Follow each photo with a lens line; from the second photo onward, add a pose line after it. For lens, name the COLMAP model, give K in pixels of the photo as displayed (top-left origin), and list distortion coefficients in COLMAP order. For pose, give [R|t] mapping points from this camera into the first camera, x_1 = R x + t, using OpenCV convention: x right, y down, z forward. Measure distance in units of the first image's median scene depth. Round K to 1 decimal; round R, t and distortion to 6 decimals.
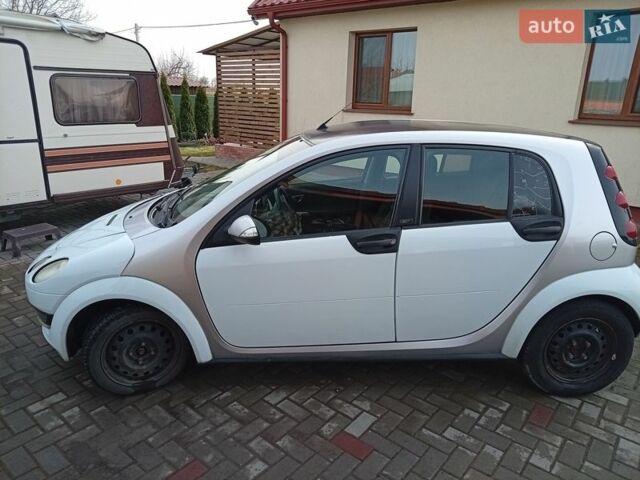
lens RADIAL K [[473.3, 0, 320.7], [0, 473.3, 239.4], [0, 0, 1]] dist [-0.003178, -0.007372]
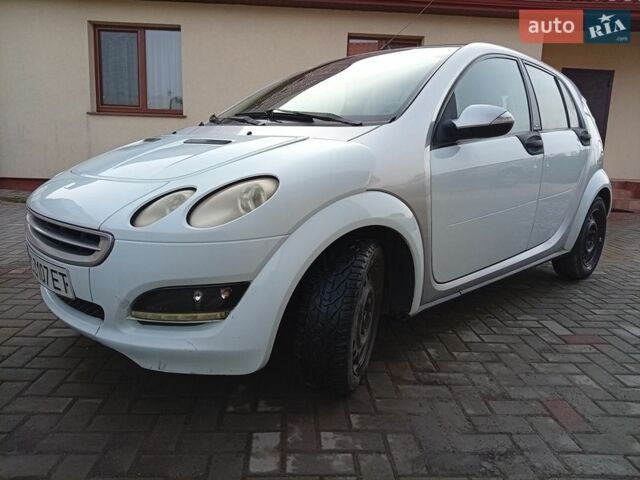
lens RADIAL K [[478.6, 0, 320.0], [0, 478.6, 240.0], [0, 0, 1]] dist [-0.010401, -0.004363]
pose [[0.728472, -0.119133, 0.674638, -0.852545], [0.185266, 0.982329, -0.026582, 0.140677], [-0.659550, 0.144352, 0.737670, 0.534445]]
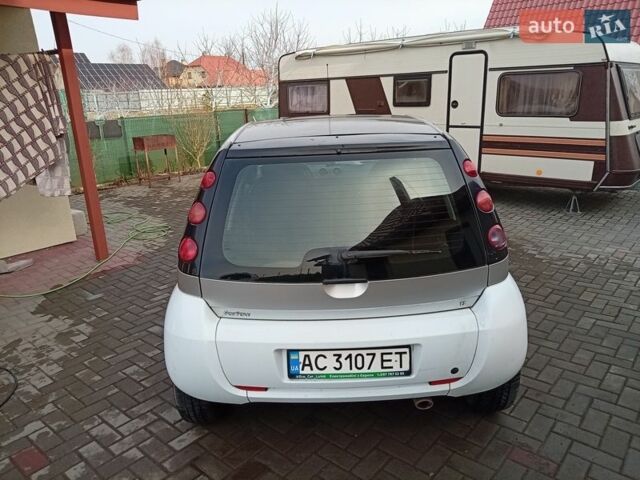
lens RADIAL K [[477.5, 0, 323.7], [0, 477.5, 238.9], [0, 0, 1]] dist [-0.001361, -0.000591]
pose [[-0.000420, 0.274612, -0.961555, 1.397962], [-0.266449, 0.926763, 0.264792, -0.309289], [0.963849, 0.256317, 0.072781, 1.122555]]
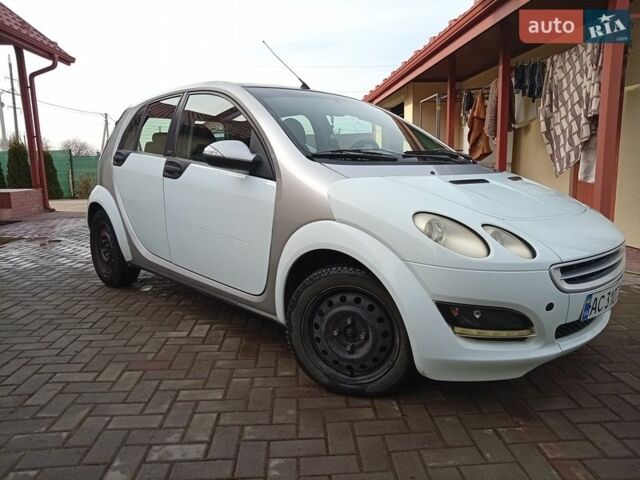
lens RADIAL K [[474.4, 0, 320.0], [0, 474.4, 240.0], [0, 0, 1]] dist [-0.010311, 0.000129]
pose [[-0.693037, -0.126090, 0.709789, -0.898047], [0.216096, 0.902974, 0.371403, -0.355858], [-0.687751, 0.410778, -0.598547, 1.969109]]
